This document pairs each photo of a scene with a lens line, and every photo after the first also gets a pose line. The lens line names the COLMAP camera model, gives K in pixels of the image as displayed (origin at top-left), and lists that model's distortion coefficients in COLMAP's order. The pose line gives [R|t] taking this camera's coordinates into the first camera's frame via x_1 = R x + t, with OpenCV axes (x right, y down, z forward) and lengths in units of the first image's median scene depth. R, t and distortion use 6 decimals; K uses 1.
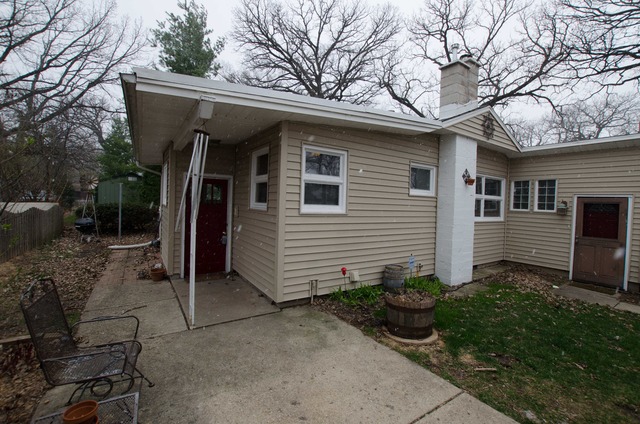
lens RADIAL K [[276.9, 0, 321.0], [0, 276.9, 209.5], [0, 0, 1]] dist [-0.003749, 0.000031]
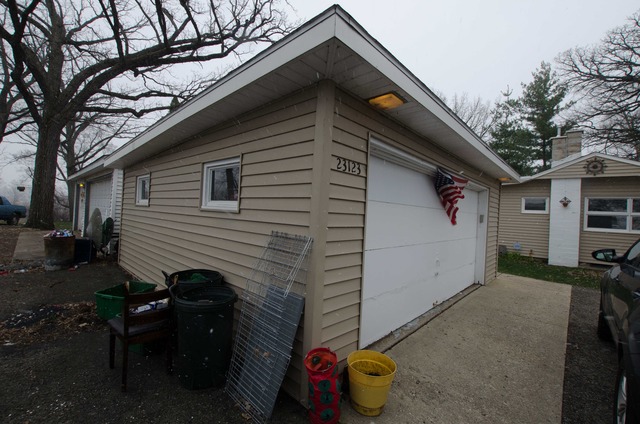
lens RADIAL K [[276.9, 0, 320.0], [0, 276.9, 211.9], [0, 0, 1]] dist [-0.003749, 0.000031]
pose [[0.230322, -0.034824, -0.972491, 1.783101], [-0.053517, 0.997394, -0.048391, 0.101089], [0.971642, 0.063190, 0.227858, -0.803043]]
